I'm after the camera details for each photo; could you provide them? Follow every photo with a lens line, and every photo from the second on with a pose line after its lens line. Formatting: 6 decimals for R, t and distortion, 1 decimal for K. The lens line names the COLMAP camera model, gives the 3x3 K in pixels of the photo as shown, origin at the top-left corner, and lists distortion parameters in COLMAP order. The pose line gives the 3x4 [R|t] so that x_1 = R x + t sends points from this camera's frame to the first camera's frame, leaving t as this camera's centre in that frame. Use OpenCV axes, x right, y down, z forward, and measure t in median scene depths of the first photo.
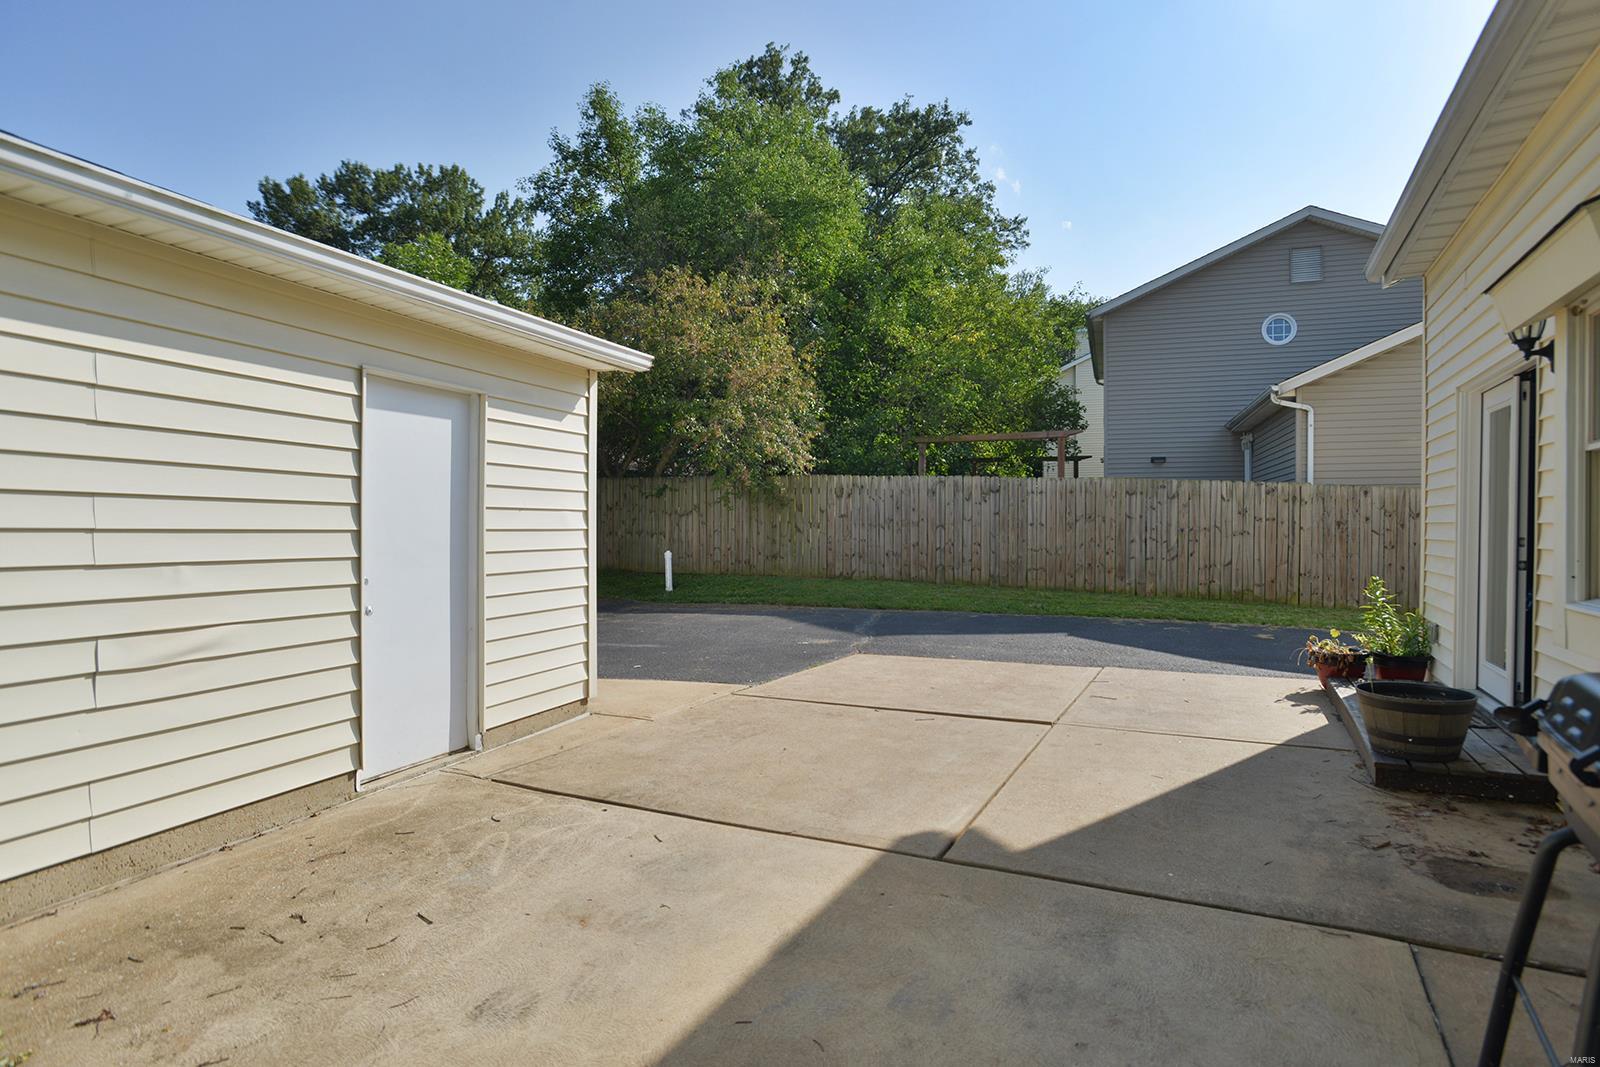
lens RADIAL K [[868.4, 0, 801.4], [0, 868.4, 531.4], [0, 0, 1]] dist [-0.038126, 0.009220]
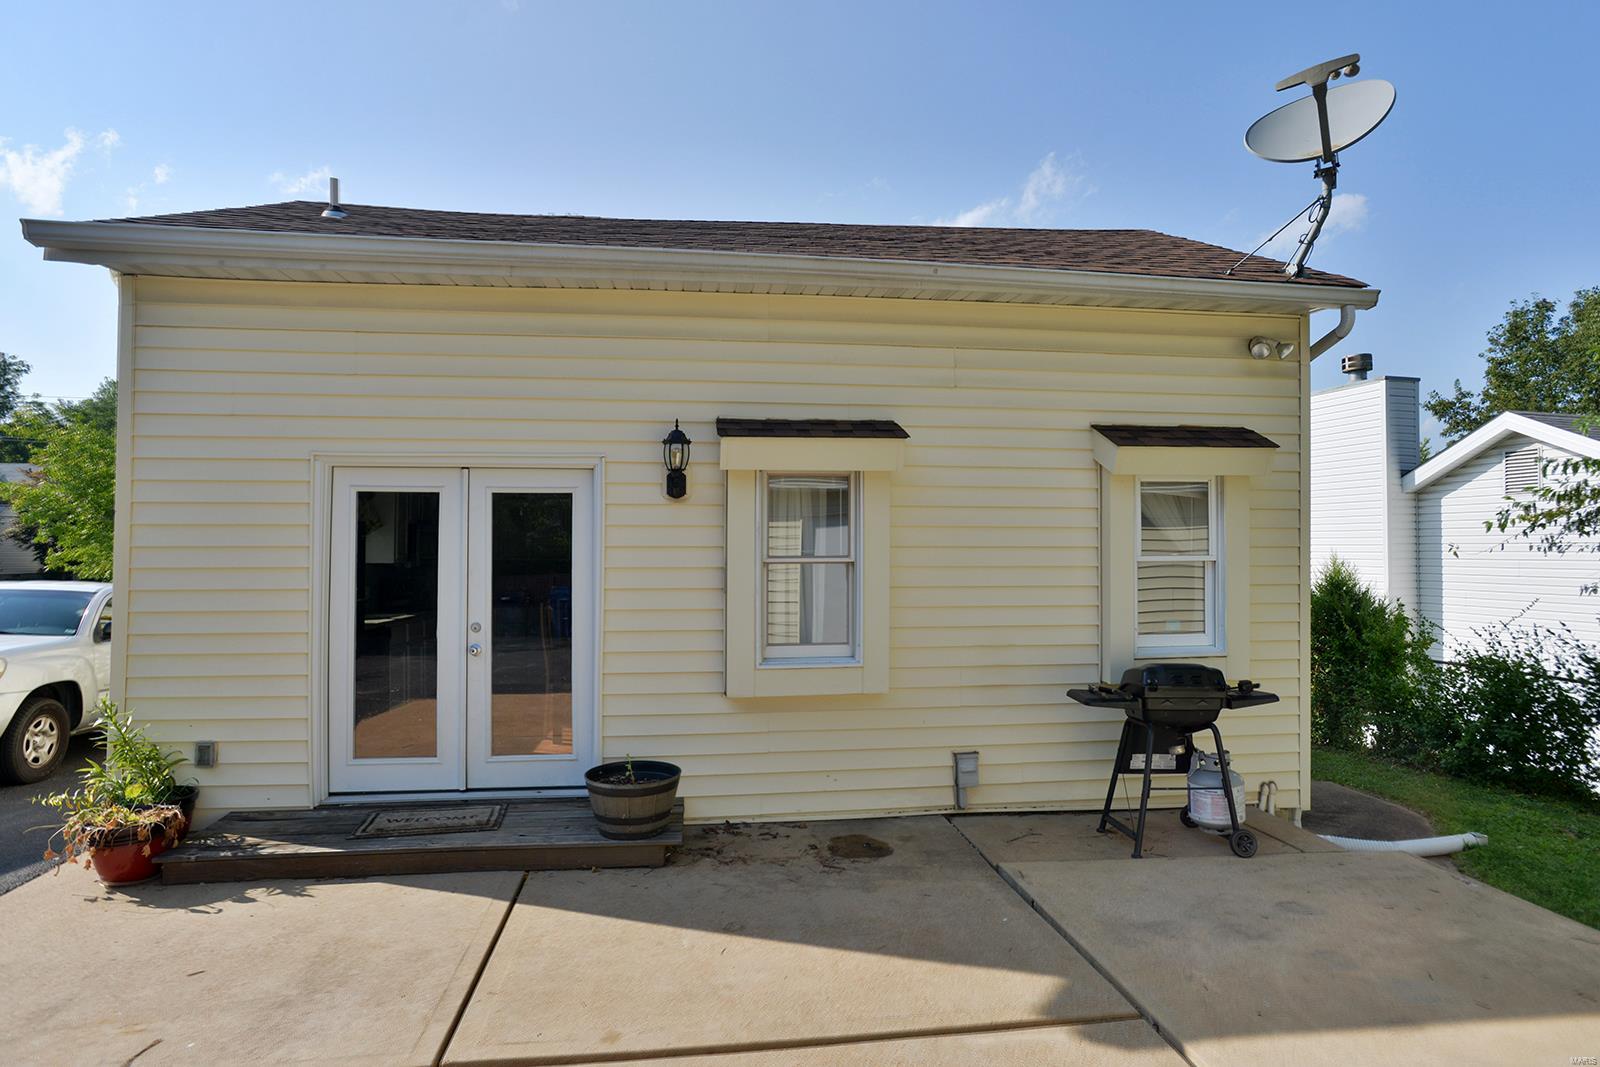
lens RADIAL K [[868.4, 0, 800.6], [0, 868.4, 530.7], [0, 0, 1]] dist [-0.038126, 0.009220]
pose [[-0.573784, 0.024352, 0.818645, -0.381533], [0.011689, 0.999700, -0.021545, -0.115942], [-0.818924, -0.002793, -0.573896, 1.798449]]
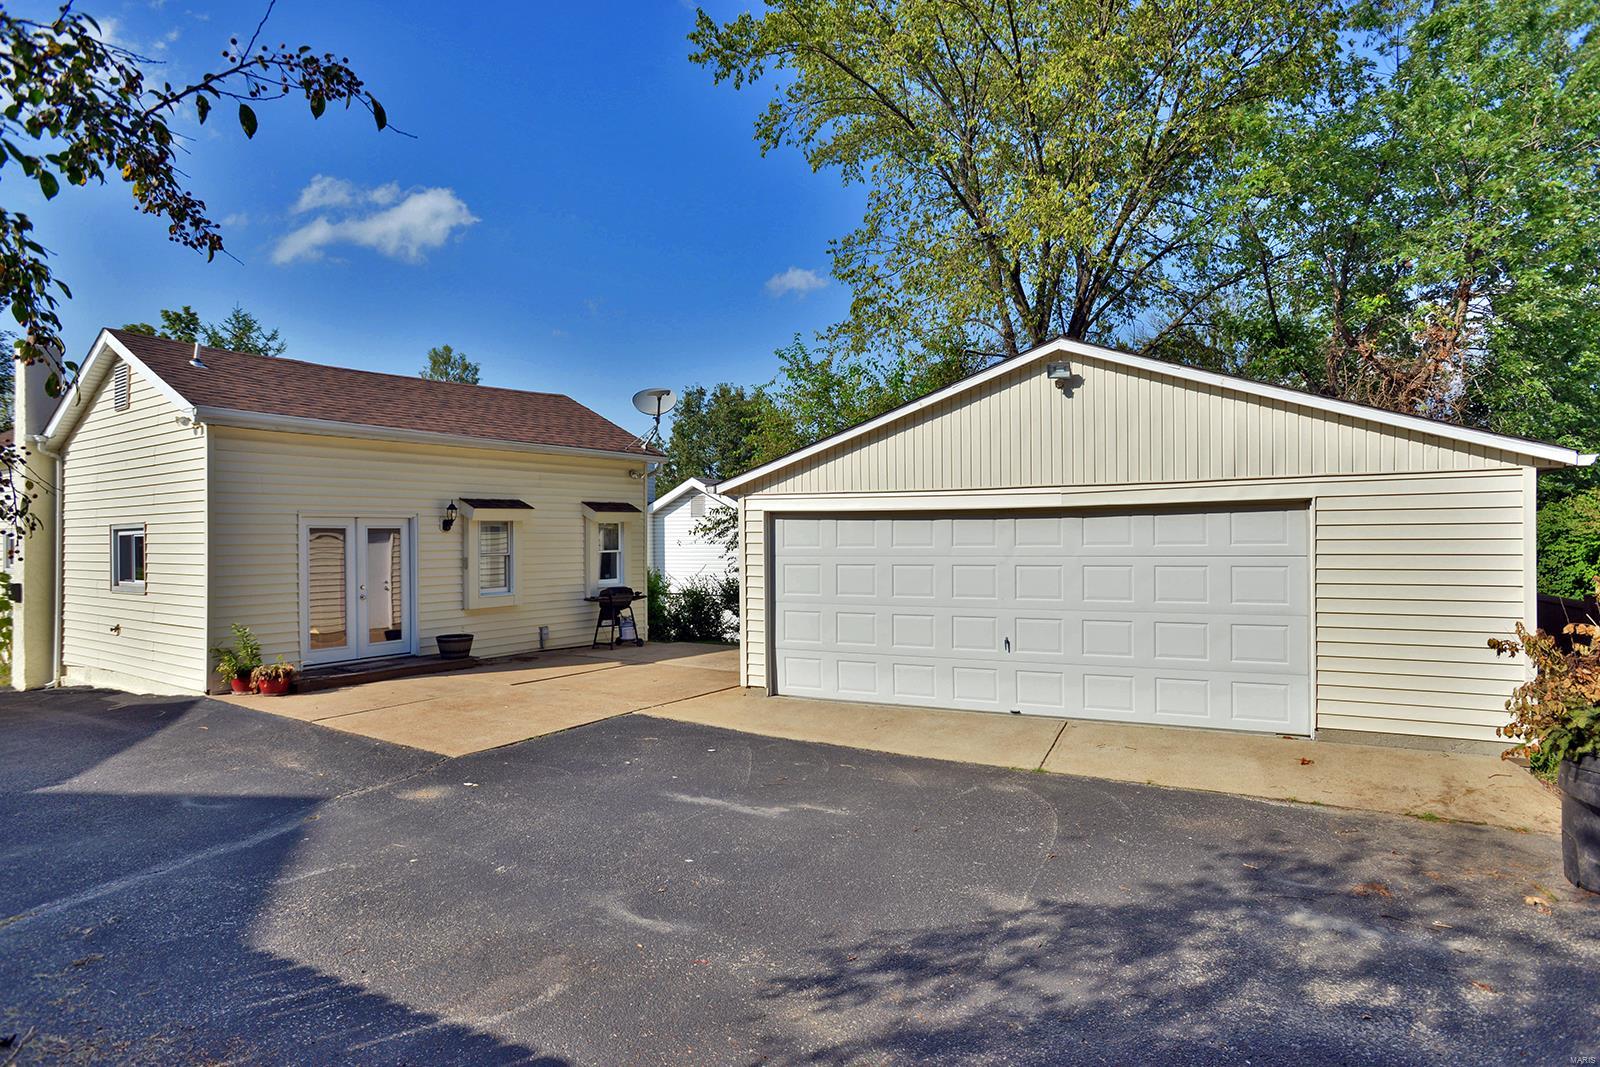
lens RADIAL K [[868.4, 0, 797.6], [0, 868.4, 534.9], [0, 0, 1]] dist [-0.038126, 0.009220]
pose [[-0.992864, 0.013254, 0.118511, -0.893850], [0.014464, 0.999852, 0.009352, -0.193712], [-0.118369, 0.011000, -0.992909, 4.308433]]
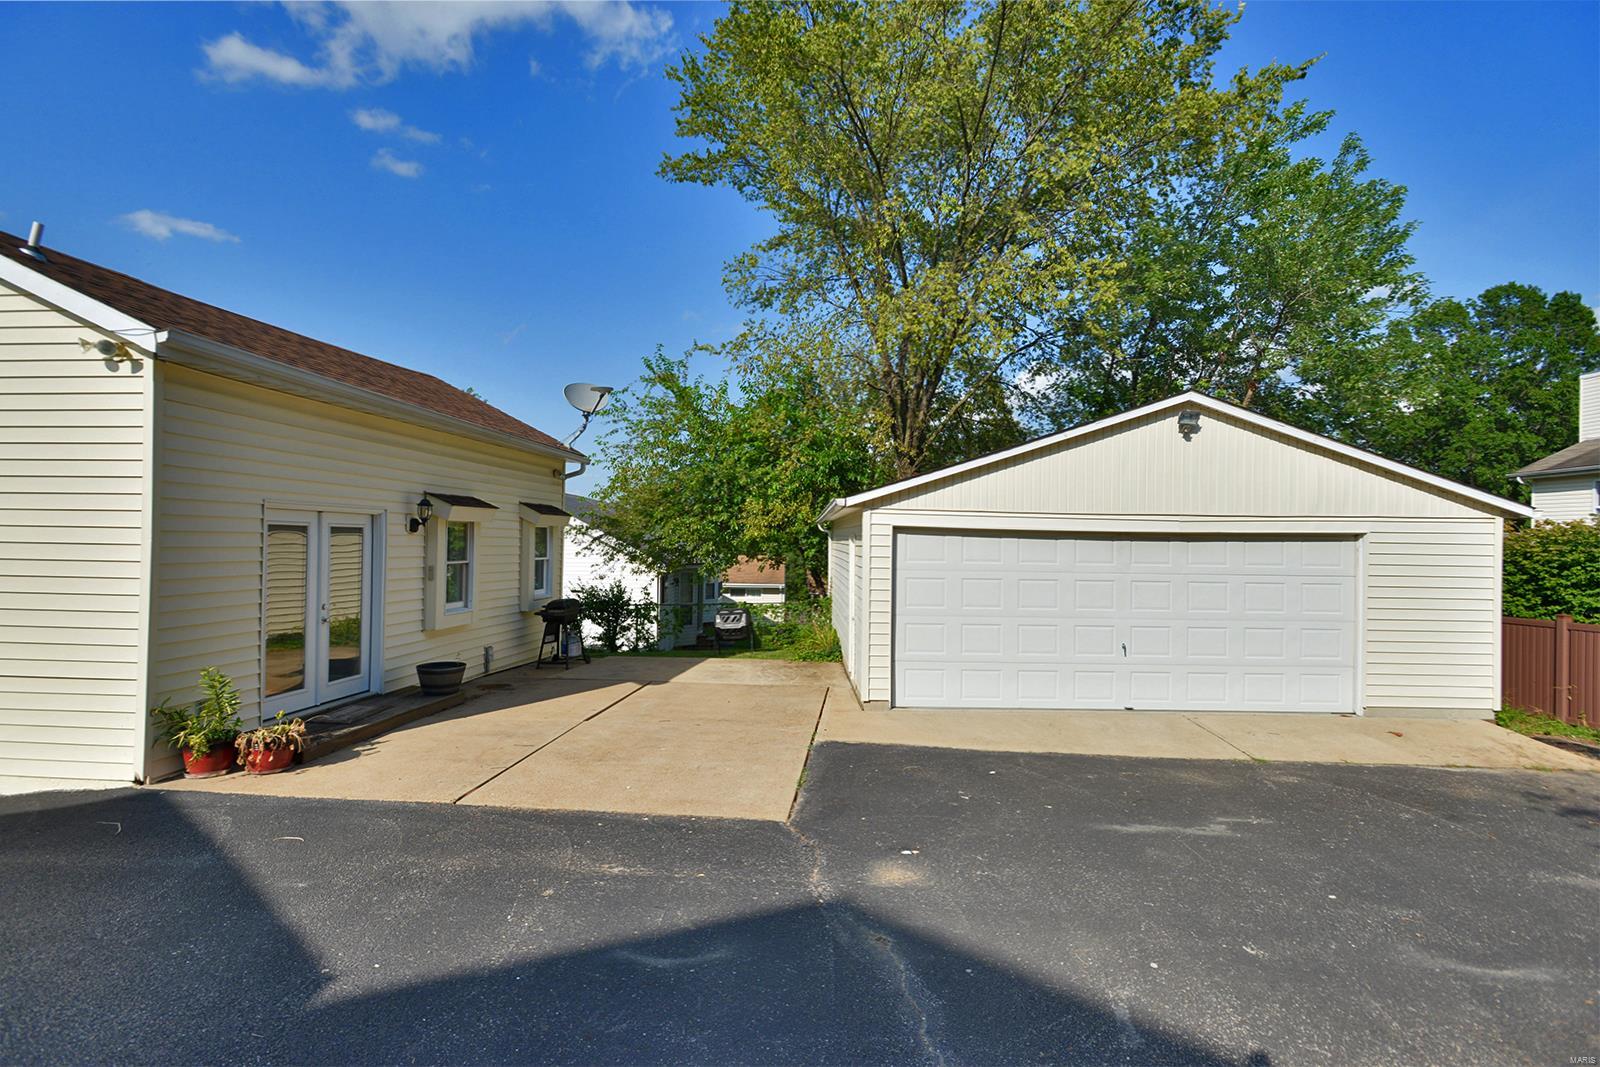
lens RADIAL K [[772.1, 0, 800.9], [0, 772.1, 531.4], [0, 0, 1]] dist [0.021737, -0.002500]
pose [[-0.929666, -0.016291, -0.368043, 0.612694], [-0.015820, 0.999866, -0.004297, -0.209787], [0.368064, 0.001827, -0.929799, 3.807089]]
